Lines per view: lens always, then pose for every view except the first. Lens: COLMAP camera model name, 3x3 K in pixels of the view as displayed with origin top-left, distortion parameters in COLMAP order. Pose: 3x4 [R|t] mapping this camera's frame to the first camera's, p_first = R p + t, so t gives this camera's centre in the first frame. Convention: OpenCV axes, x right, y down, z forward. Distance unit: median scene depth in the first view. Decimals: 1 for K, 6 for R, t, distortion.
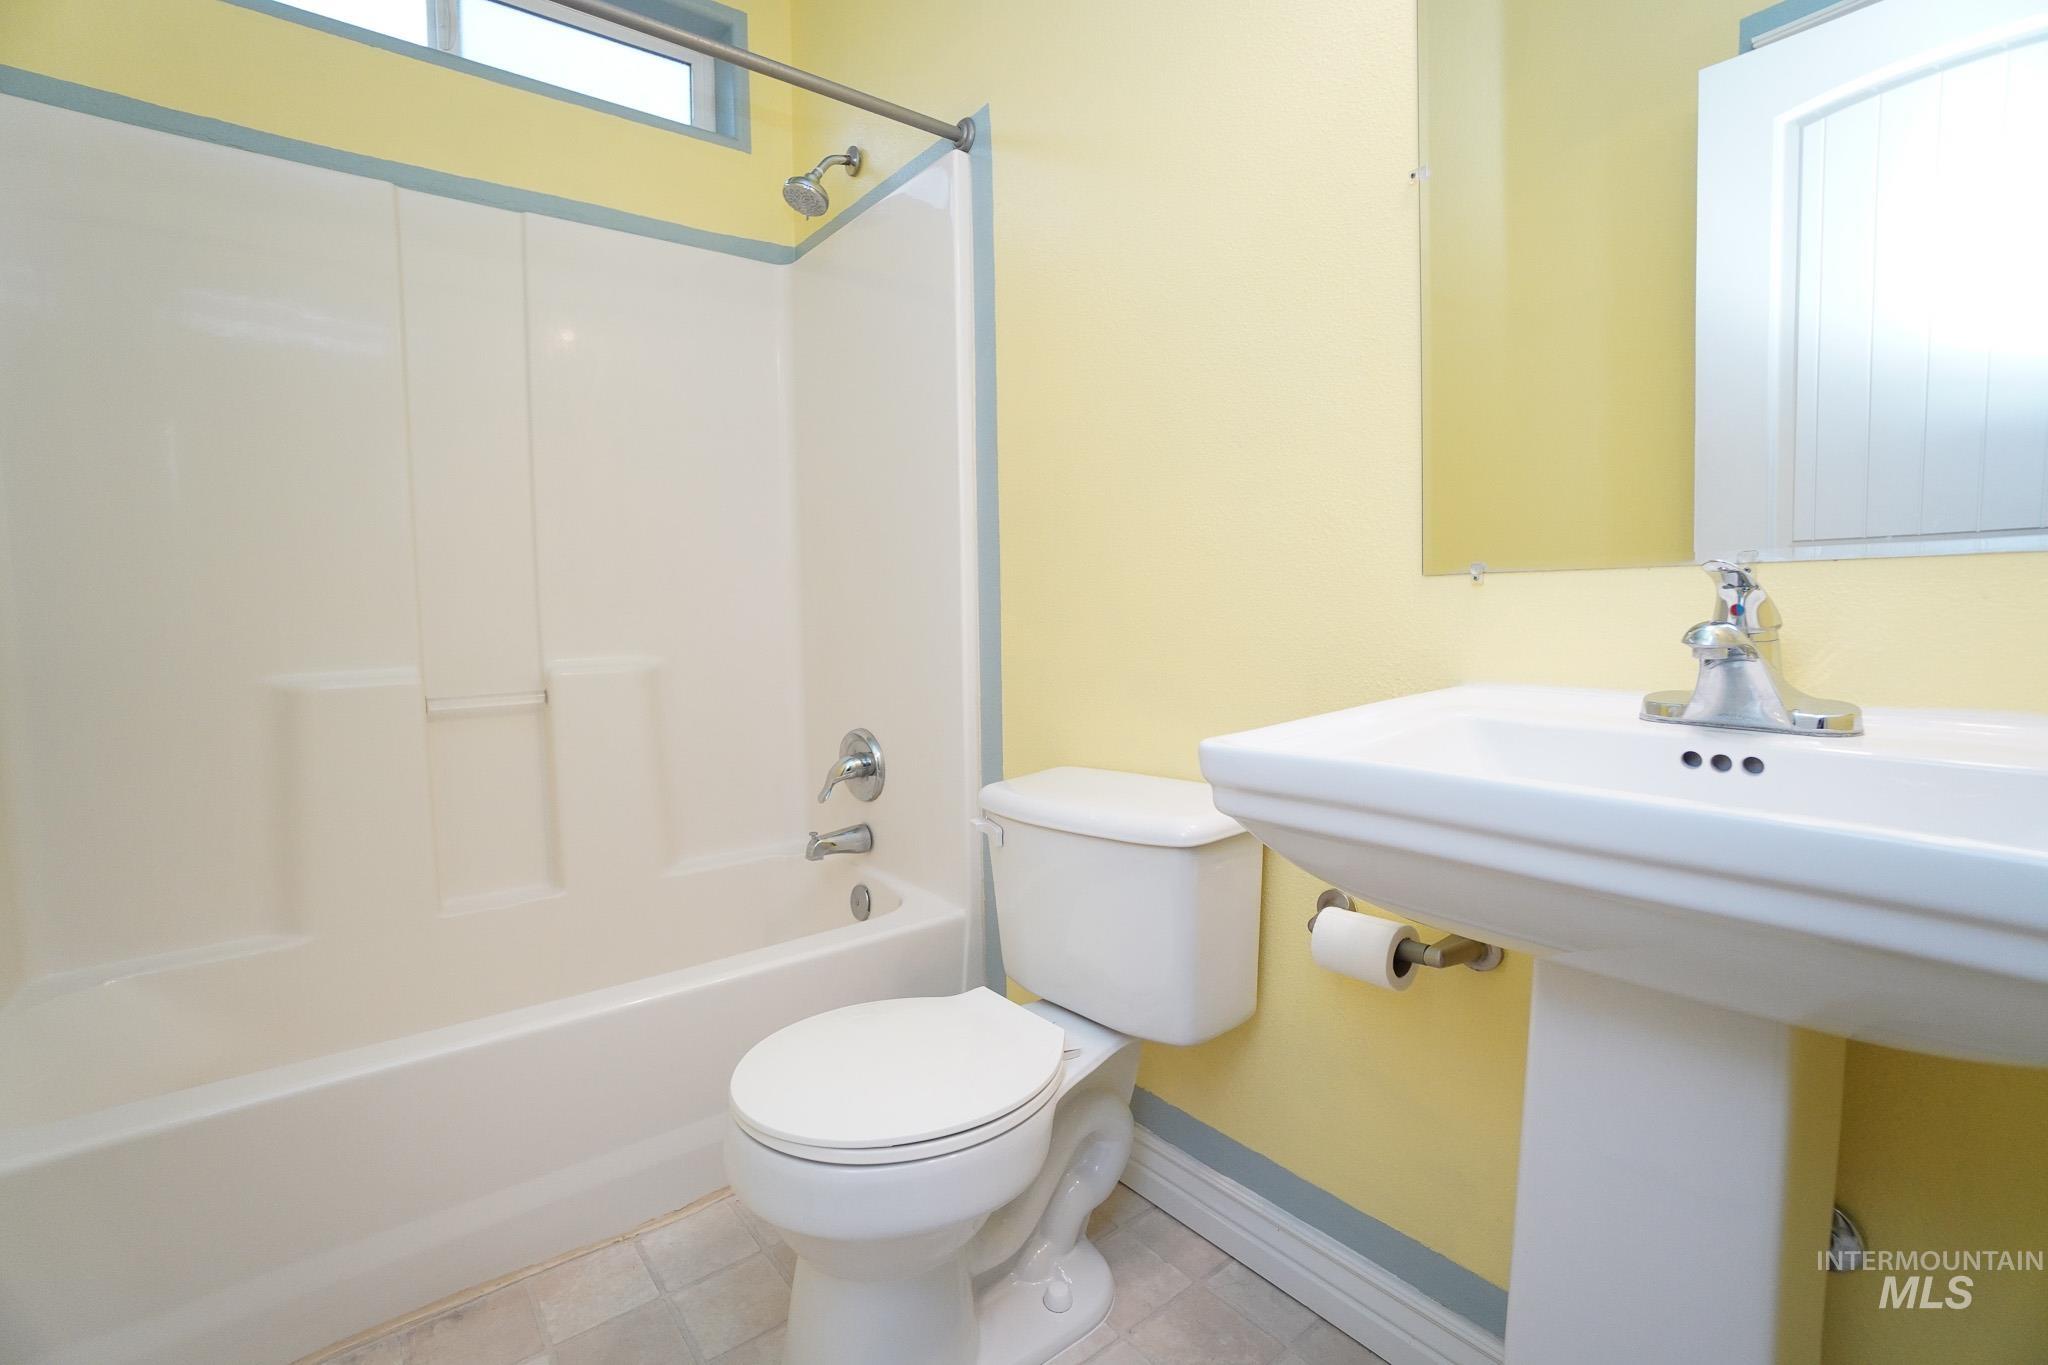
lens RADIAL K [[902.7, 0, 1006.3], [0, 902.7, 673.6], [0, 0, 1]] dist [-0.063623, 0.021905]
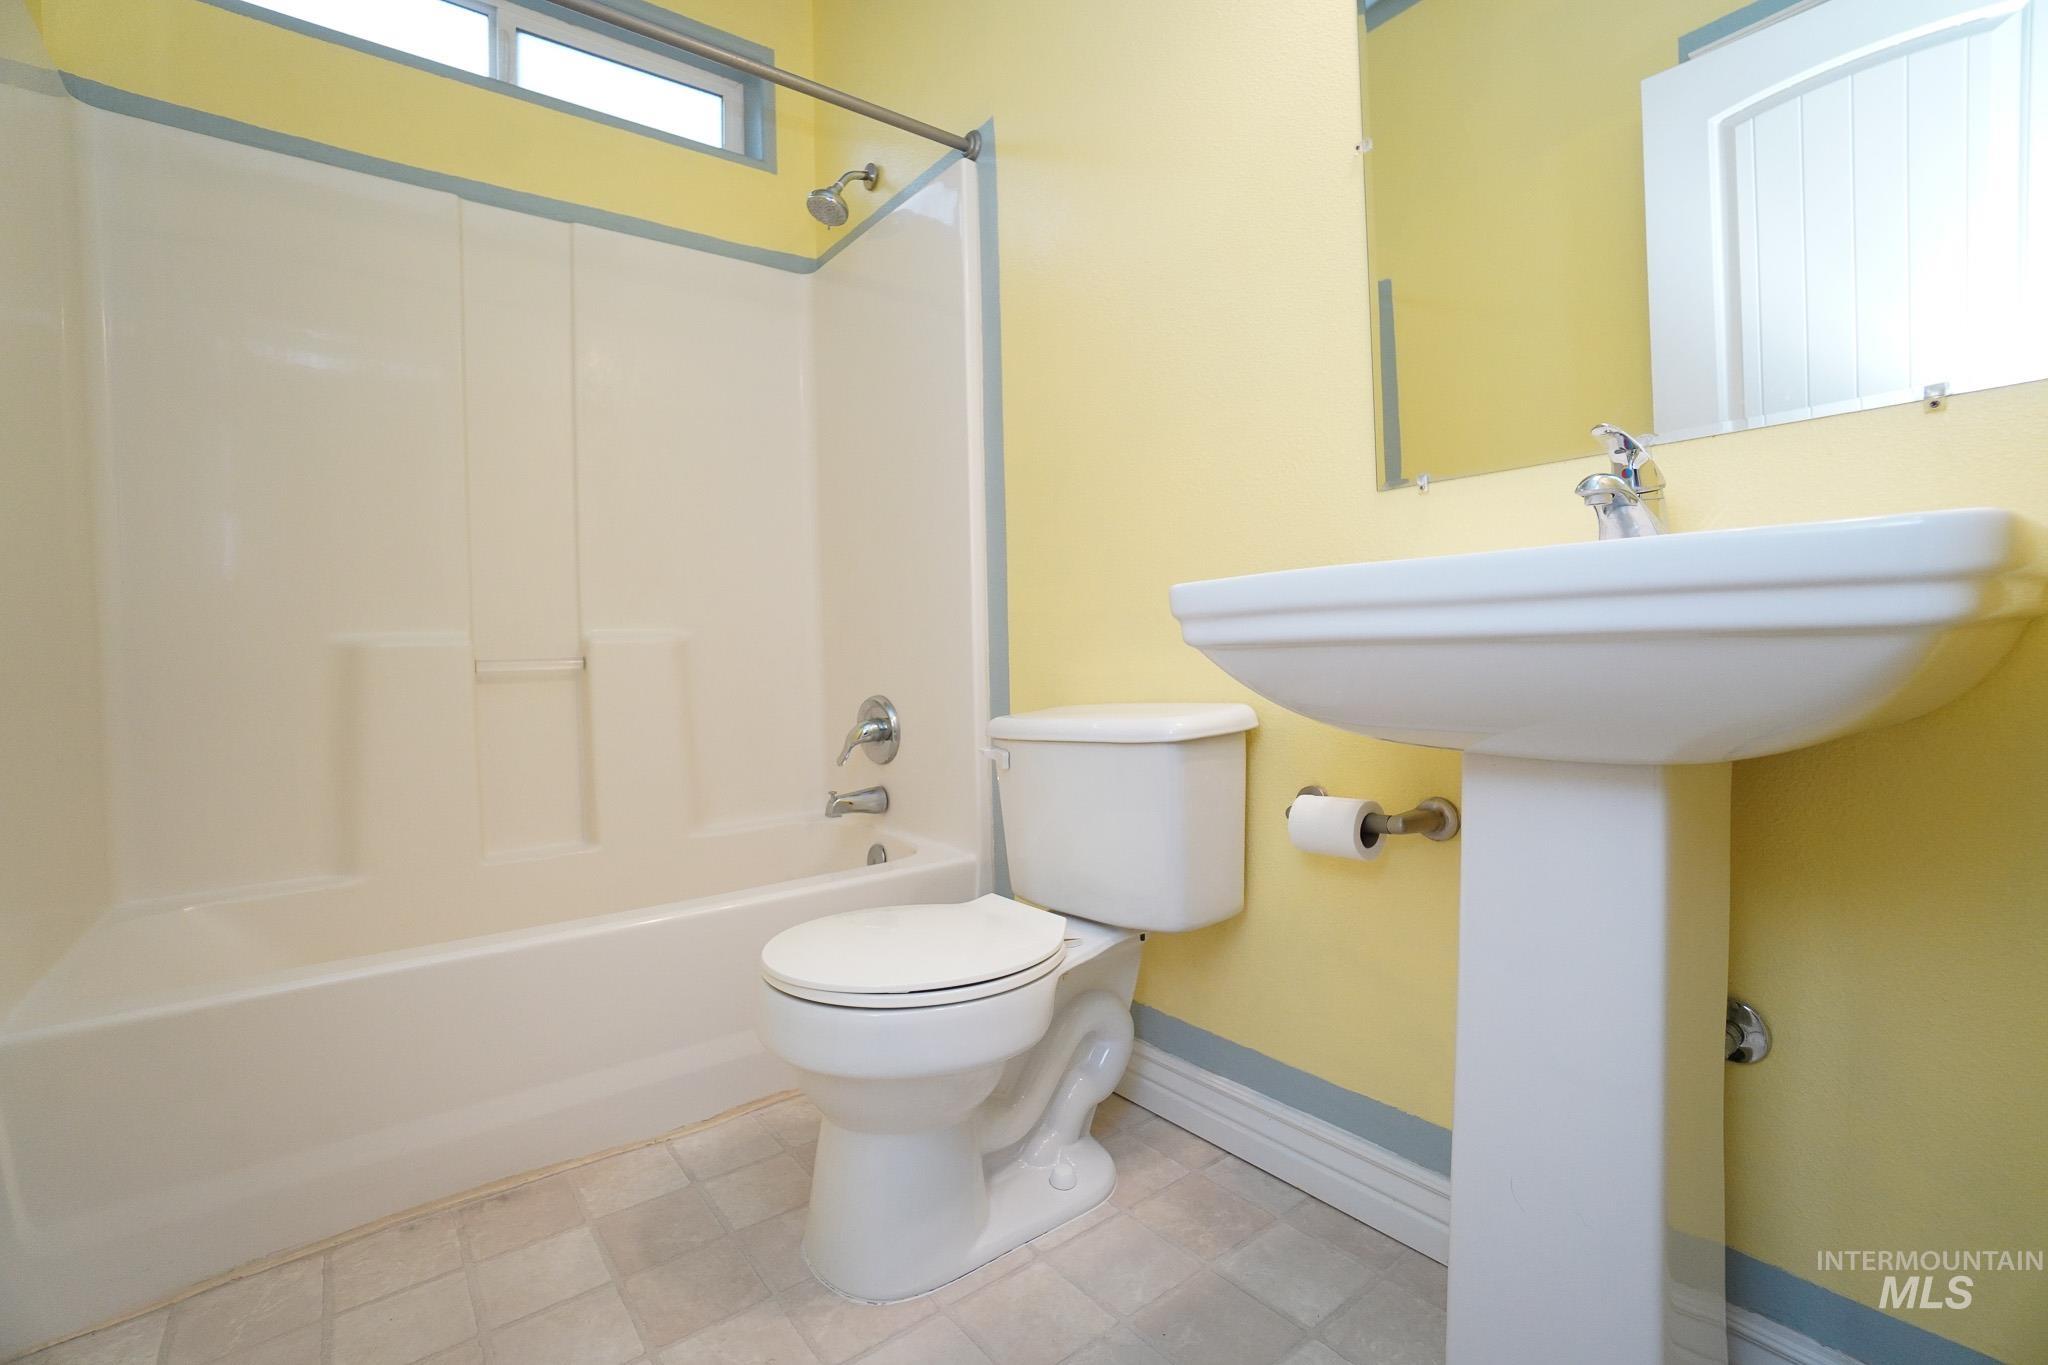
lens RADIAL K [[902.7, 0, 1006.3], [0, 902.7, 673.6], [0, 0, 1]] dist [-0.063623, 0.021905]
pose [[0.999887, -0.007164, -0.013190, 0.006244], [0.006511, 0.998785, -0.048842, 0.111272], [0.013524, 0.048751, 0.998719, -0.078911]]
